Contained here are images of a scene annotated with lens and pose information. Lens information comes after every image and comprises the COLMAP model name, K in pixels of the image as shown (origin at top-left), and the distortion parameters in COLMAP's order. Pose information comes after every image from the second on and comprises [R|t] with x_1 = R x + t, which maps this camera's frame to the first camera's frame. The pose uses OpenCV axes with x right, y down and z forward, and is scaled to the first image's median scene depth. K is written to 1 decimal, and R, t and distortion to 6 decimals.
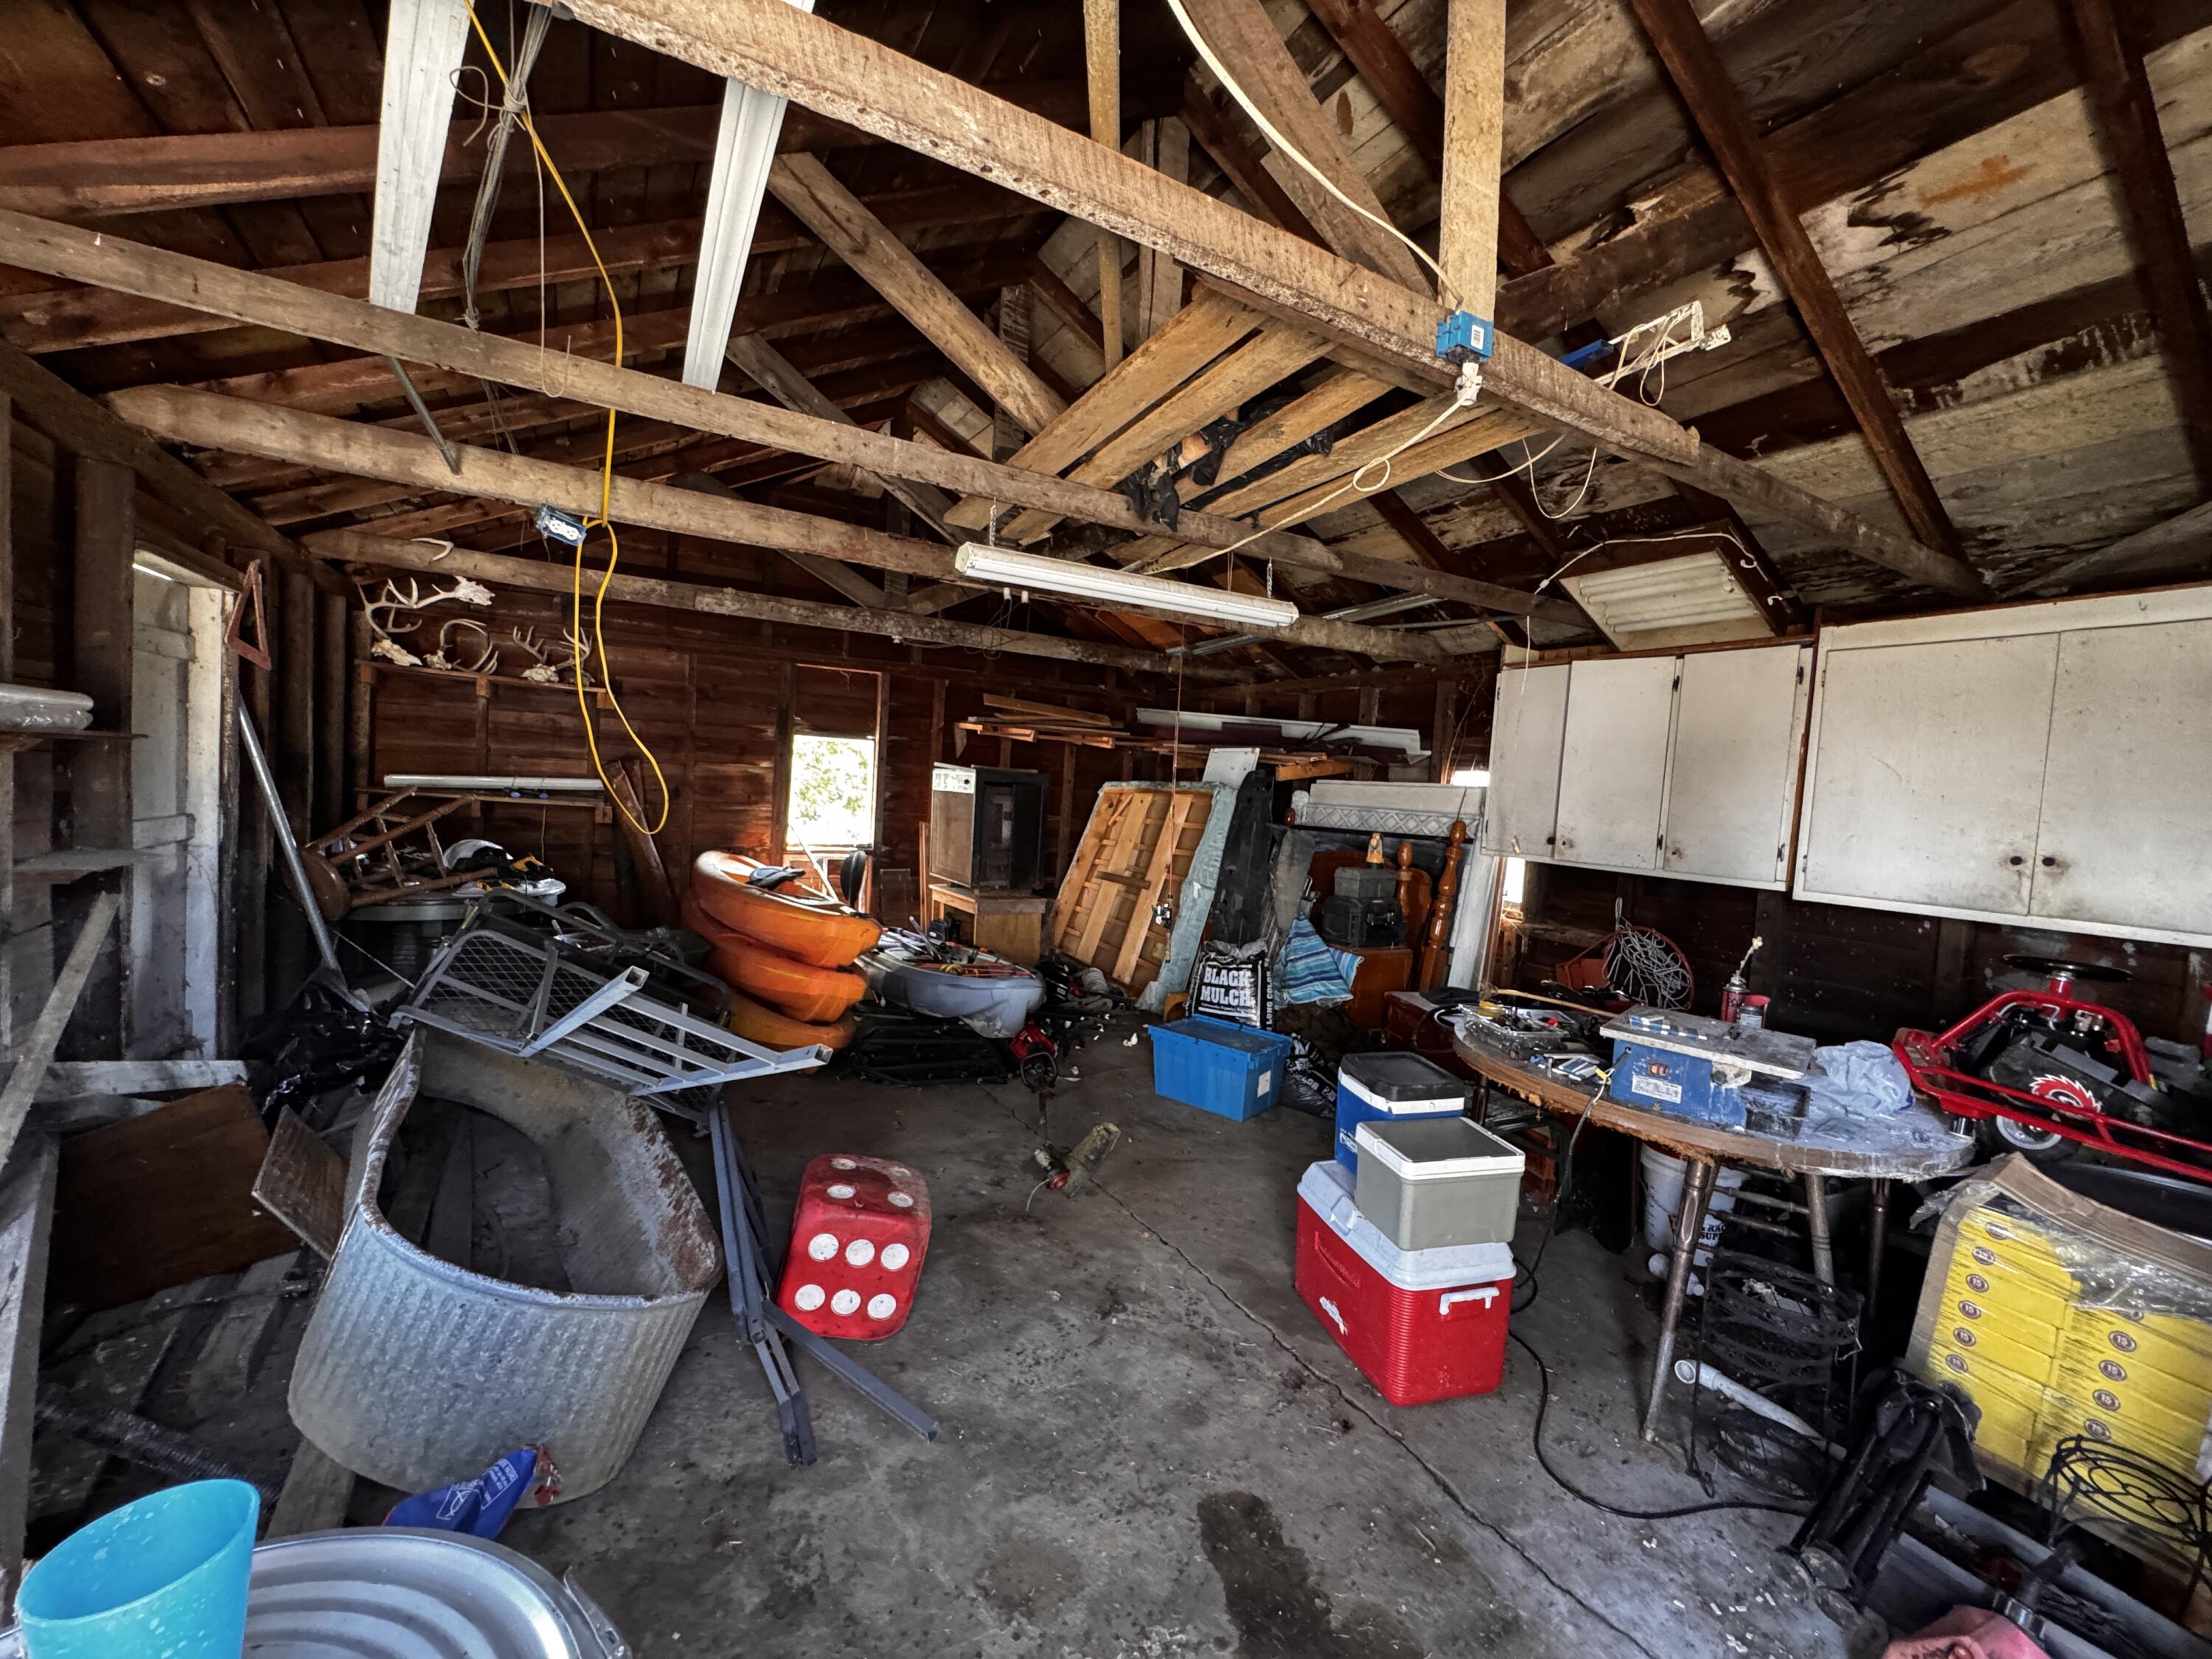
lens RADIAL K [[882.8, 0, 1106.3], [0, 882.8, 831.5], [0, 0, 1]] dist [-0.002010, -0.000240]
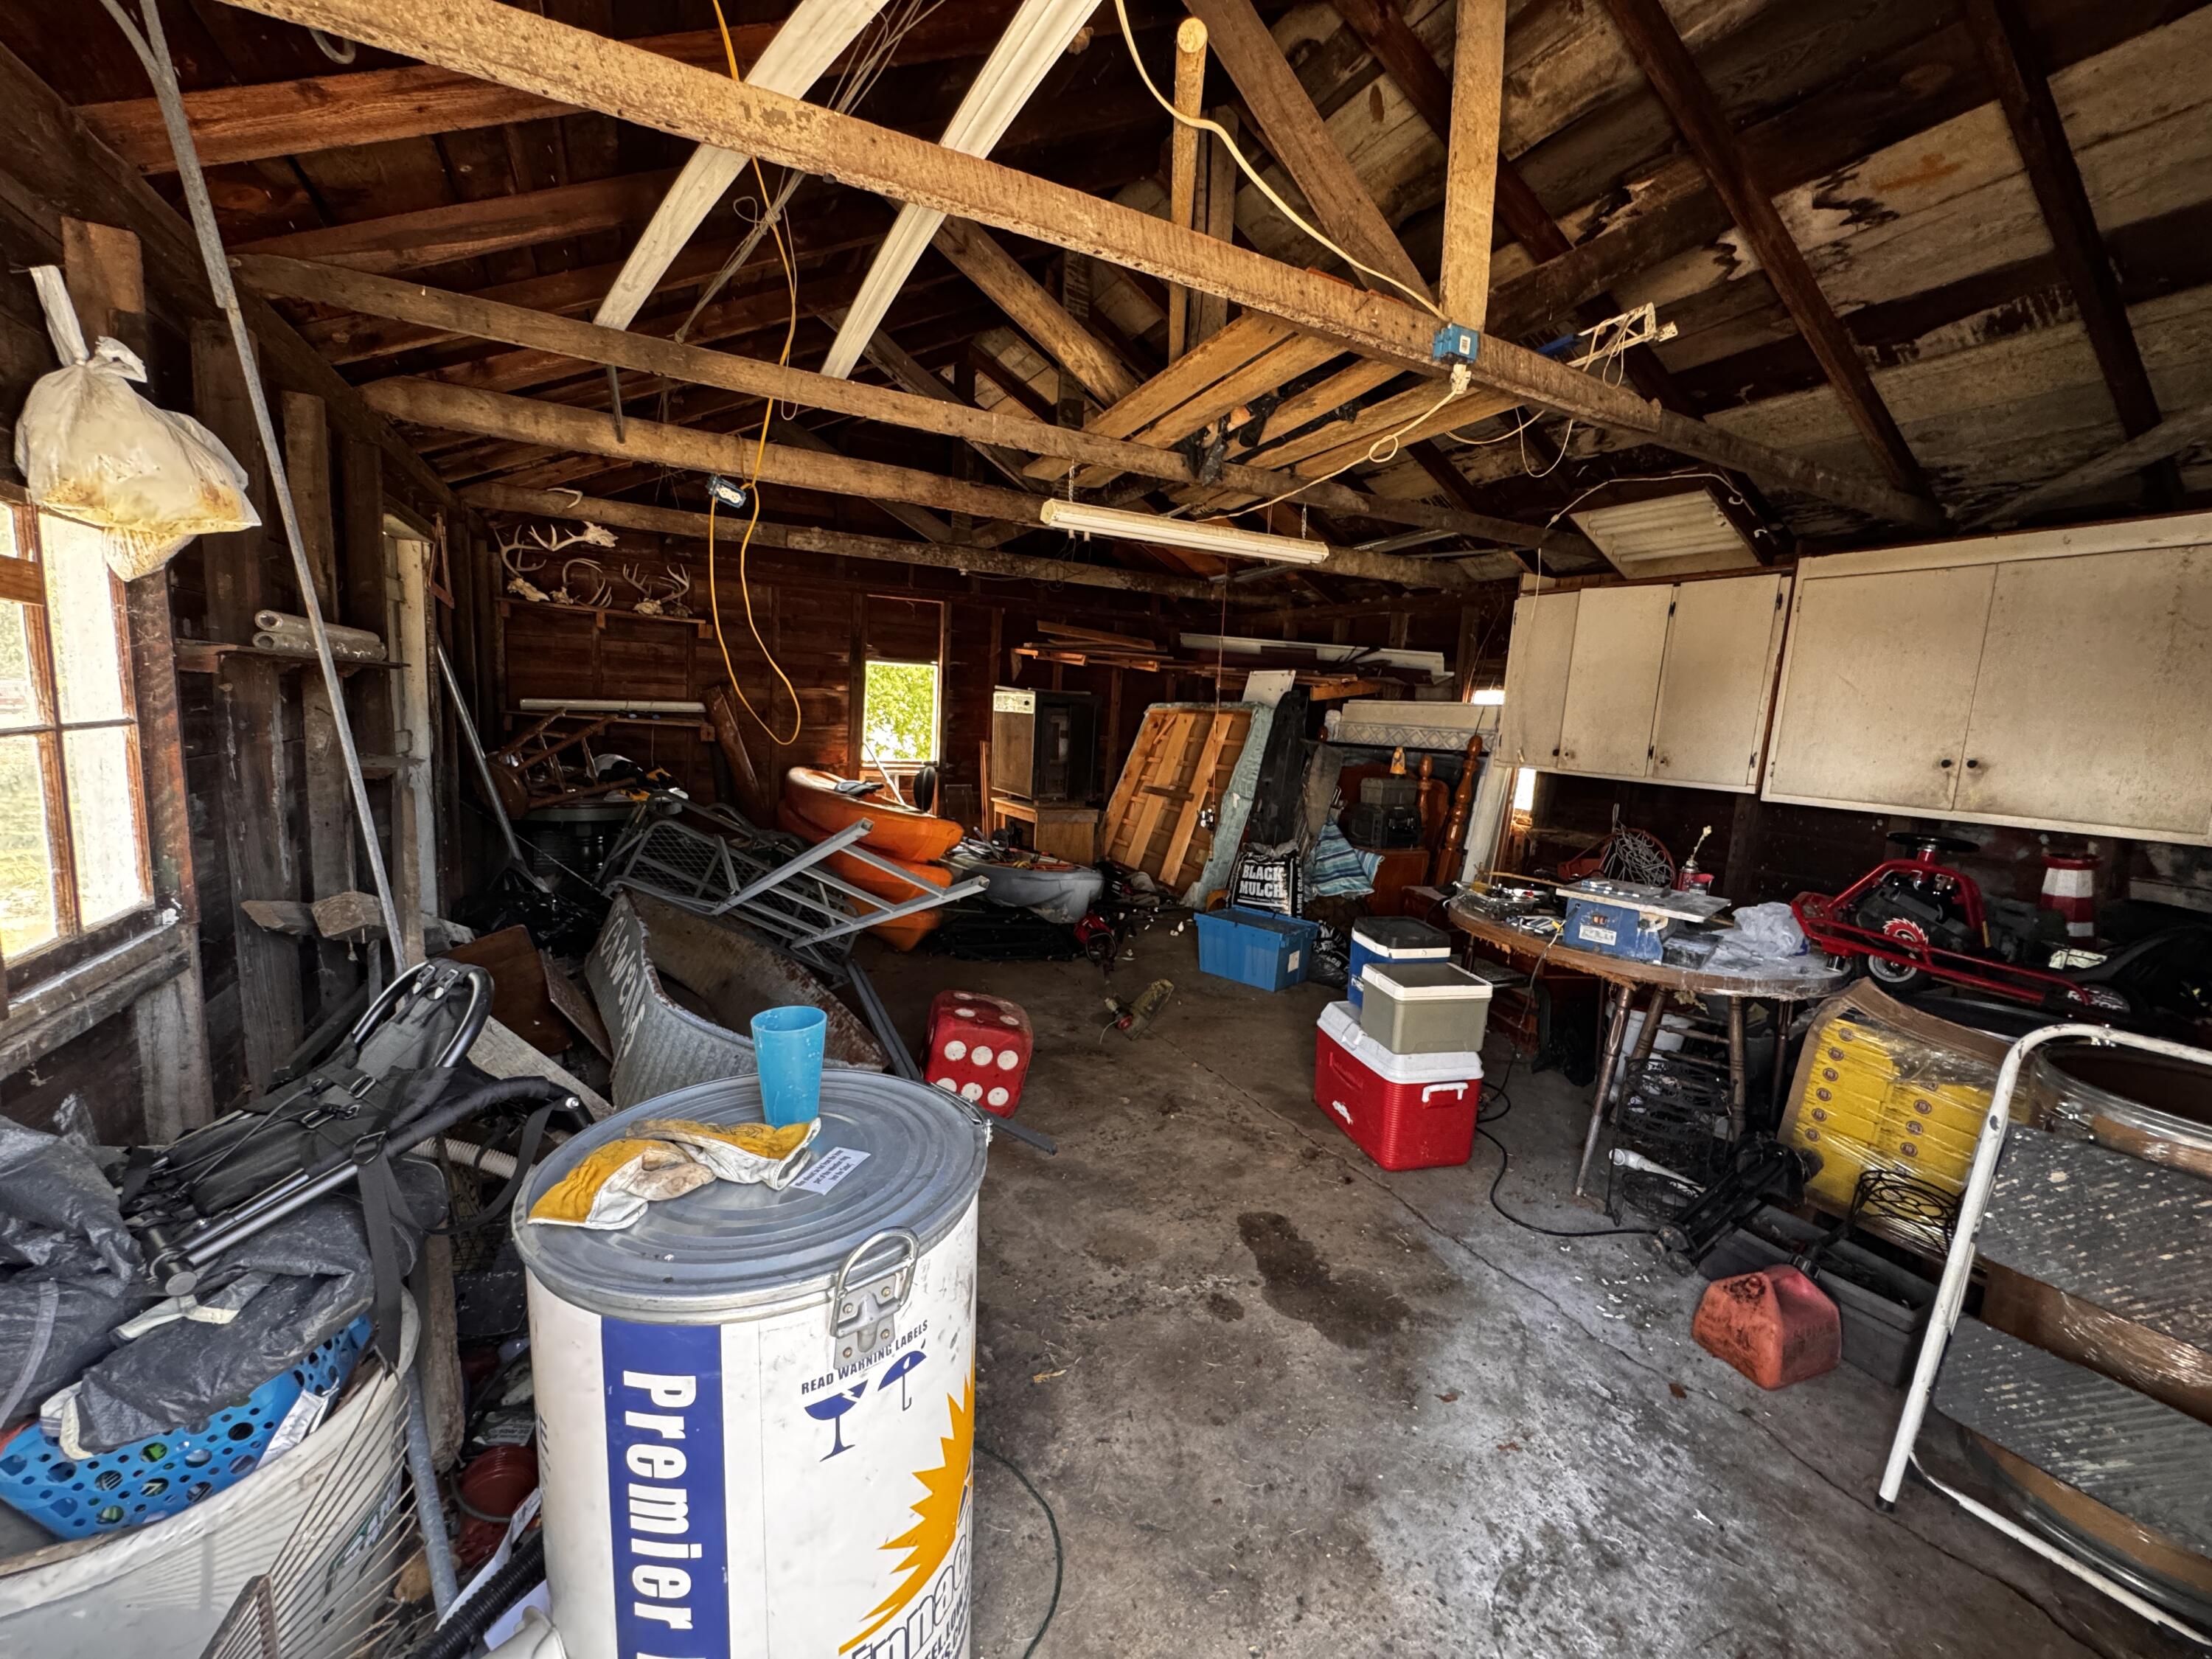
lens RADIAL K [[882.8, 0, 1107.0], [0, 882.8, 830.4], [0, 0, 1]] dist [-0.002010, -0.000240]
pose [[0.999217, 0.001032, -0.039561, -0.033278], [0.002254, 0.996554, 0.082917, 0.025429], [0.039510, -0.082941, 0.995771, -0.242673]]
